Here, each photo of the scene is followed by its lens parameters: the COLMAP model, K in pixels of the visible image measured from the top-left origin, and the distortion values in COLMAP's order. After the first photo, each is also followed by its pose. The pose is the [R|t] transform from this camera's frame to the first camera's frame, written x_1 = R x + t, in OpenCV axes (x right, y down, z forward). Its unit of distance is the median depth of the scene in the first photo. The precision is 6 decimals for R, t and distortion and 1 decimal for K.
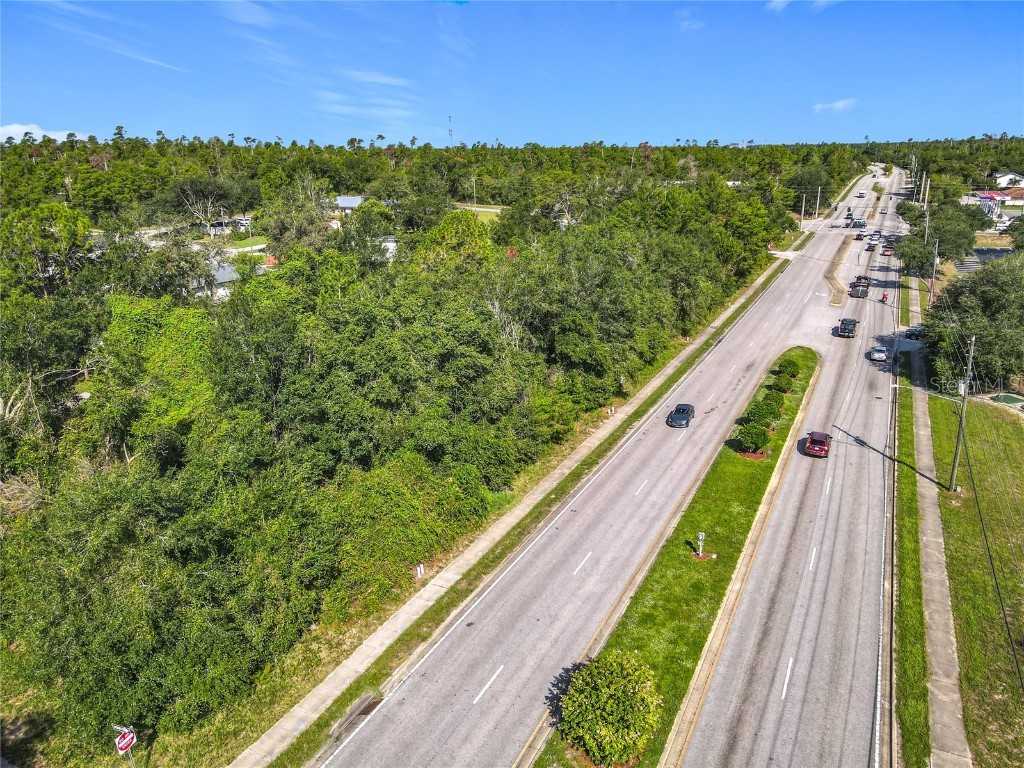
lens RADIAL K [[752.6, 0, 522.2], [0, 752.6, 383.3], [0, 0, 1]] dist [-0.001302, 0.094160]
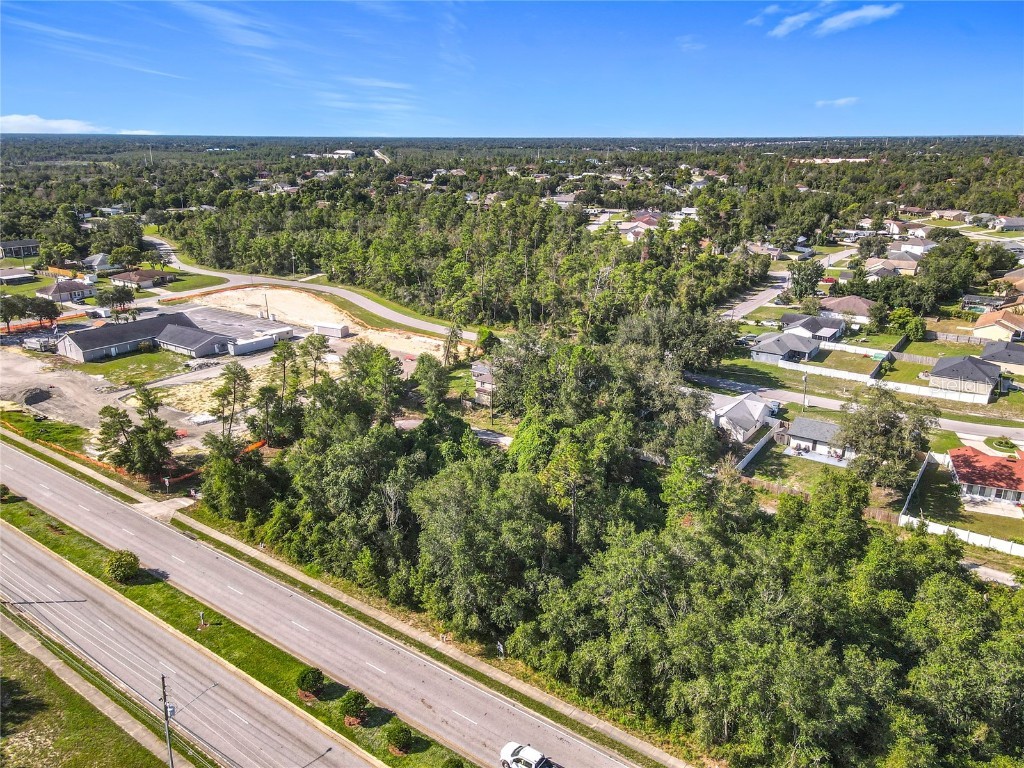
lens RADIAL K [[758.1, 0, 523.2], [0, 758.1, 381.5], [0, 0, 1]] dist [0.012748, 0.036184]
pose [[-0.163776, 0.313432, -0.935381, 1.475179], [-0.295497, 0.889060, 0.349648, -1.048381], [0.941201, 0.333666, -0.052989, 1.443485]]
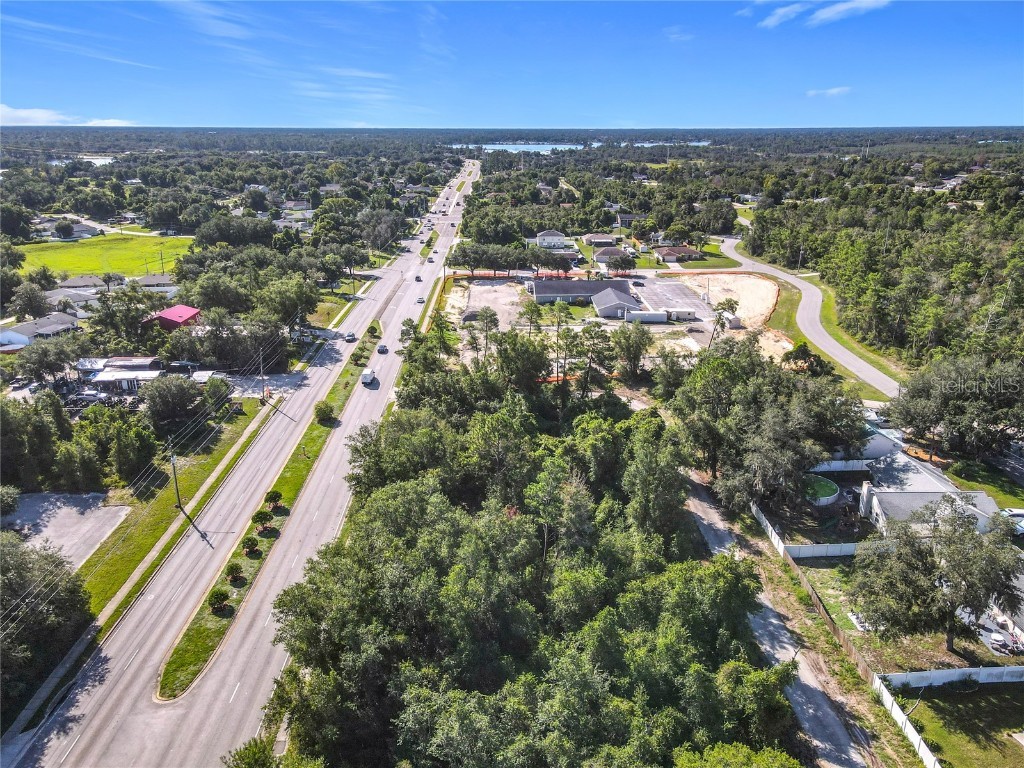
lens RADIAL K [[774.9, 0, 517.6], [0, 774.9, 385.2], [0, 0, 1]] dist [-0.005158, 0.074681]
pose [[-0.888964, 0.153823, -0.431371, 0.642368], [-0.129821, 0.818635, 0.559450, -1.480821], [0.439192, 0.553332, -0.707768, 2.839193]]
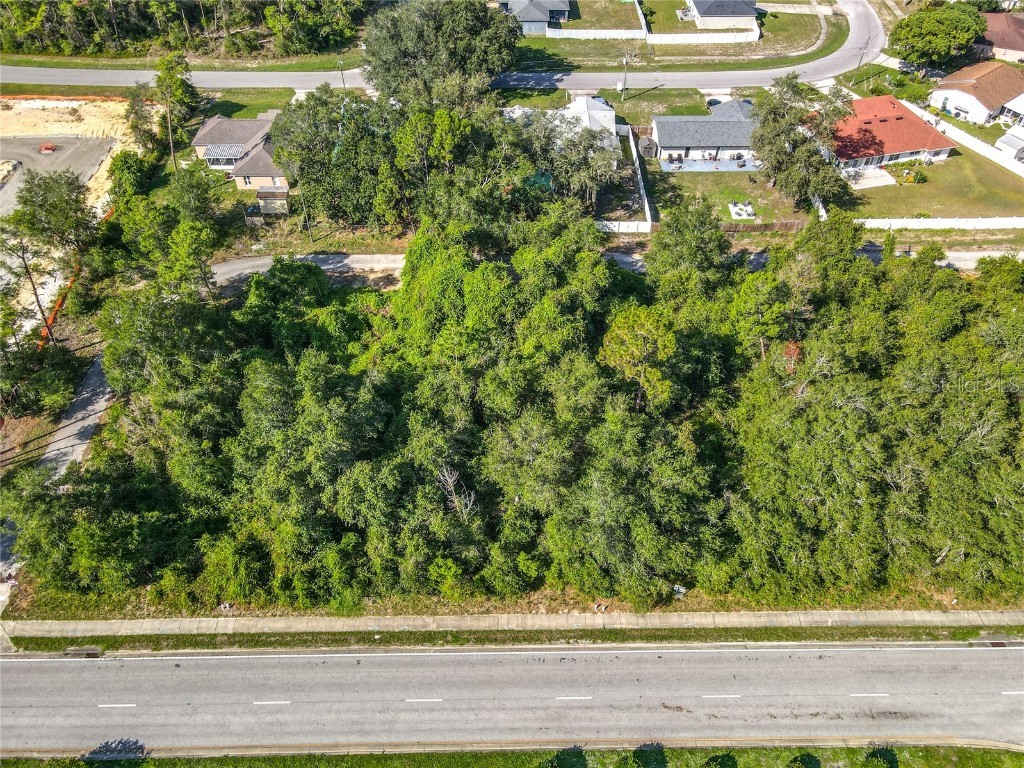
lens RADIAL K [[755.6, 0, 520.4], [0, 755.6, 373.3], [0, 0, 1]] dist [0.038369, -0.032193]
pose [[0.451198, 0.646373, -0.615323, 0.632097], [-0.278216, 0.757014, 0.591206, -0.963879], [0.847948, -0.095558, 0.521395, 0.640159]]
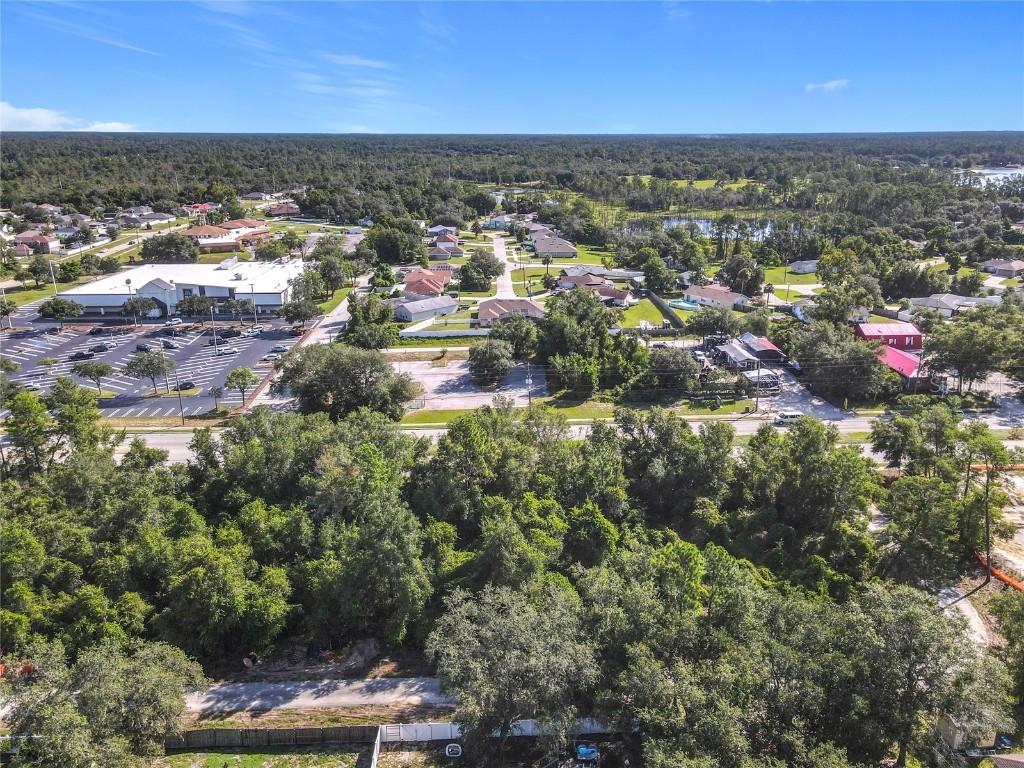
lens RADIAL K [[766.7, 0, 522.2], [0, 766.7, 367.6], [0, 0, 1]] dist [0.002873, 0.027933]
pose [[-0.470631, -0.251989, 0.845581, -1.775311], [0.266026, 0.873229, 0.408292, -1.199038], [-0.841271, 0.417101, -0.343933, 1.994534]]
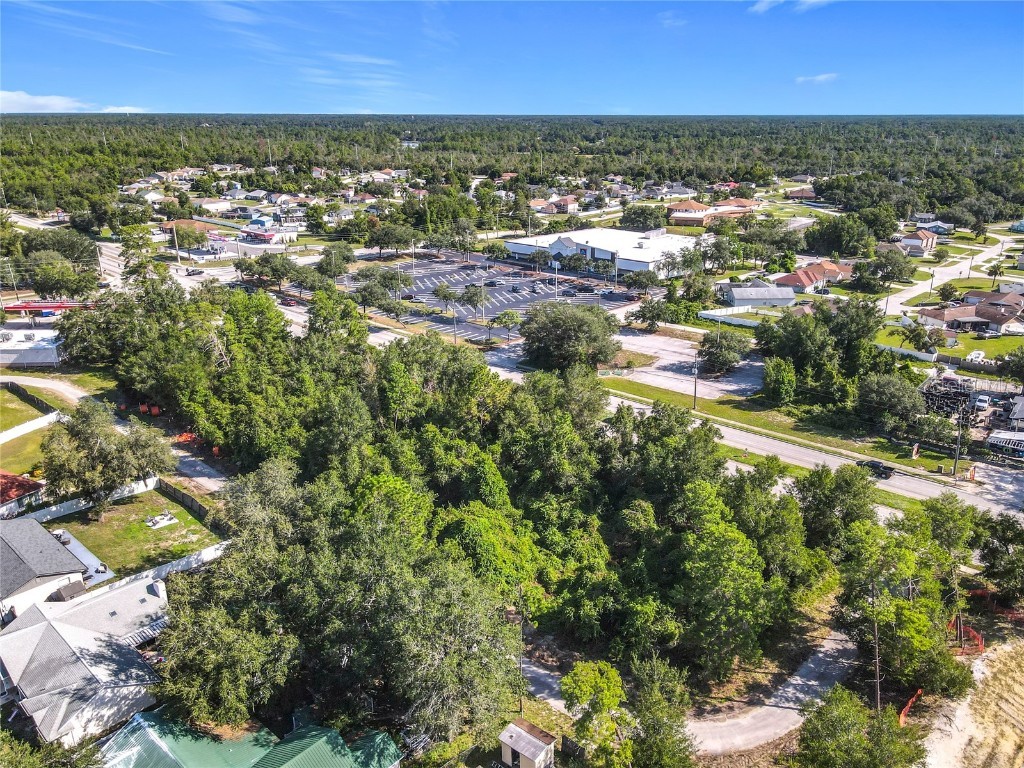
lens RADIAL K [[766.2, 0, 527.5], [0, 766.2, 380.9], [0, 0, 1]] dist [-0.017030, 0.076599]
pose [[0.270220, -0.310891, 0.911223, -2.105508], [0.282195, 0.930441, 0.233764, -0.778871], [-0.920515, 0.193975, 0.339155, 0.648523]]
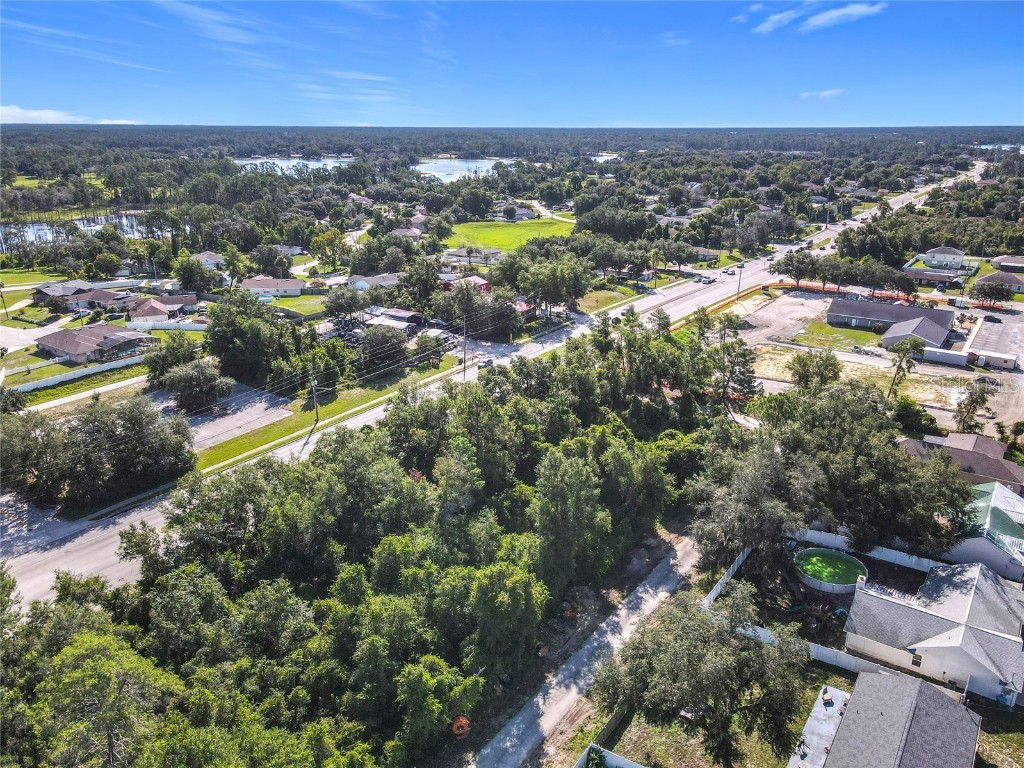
lens RADIAL K [[761.8, 0, 515.3], [0, 761.8, 396.5], [0, 0, 1]] dist [-0.007467, 0.093490]
pose [[-0.986631, -0.048569, 0.155565, -0.537427], [0.054868, 0.799840, 0.597701, -1.535101], [-0.153457, 0.598245, -0.786482, 3.071584]]
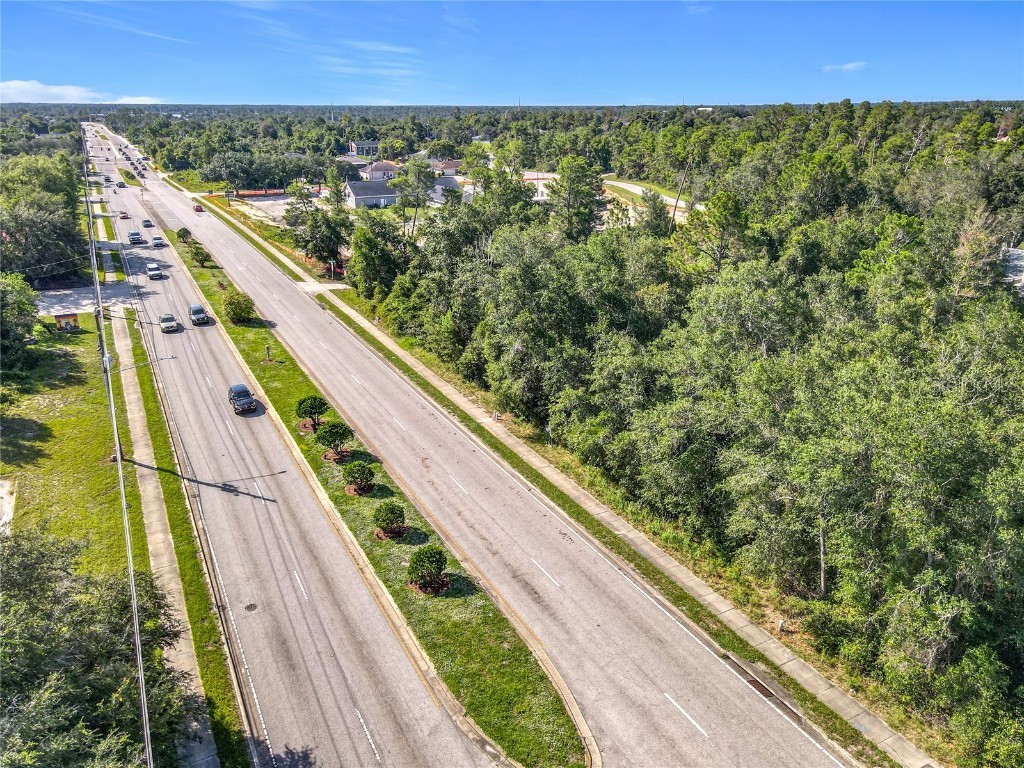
lens RADIAL K [[745.4, 0, 522.9], [0, 745.4, 410.0], [0, 0, 1]] dist [0.005878, 0.062103]
pose [[-0.582287, 0.315620, -0.749217, 1.041246], [-0.236764, 0.815784, 0.527674, -0.604829], [0.777744, 0.484645, -0.400293, 1.895233]]
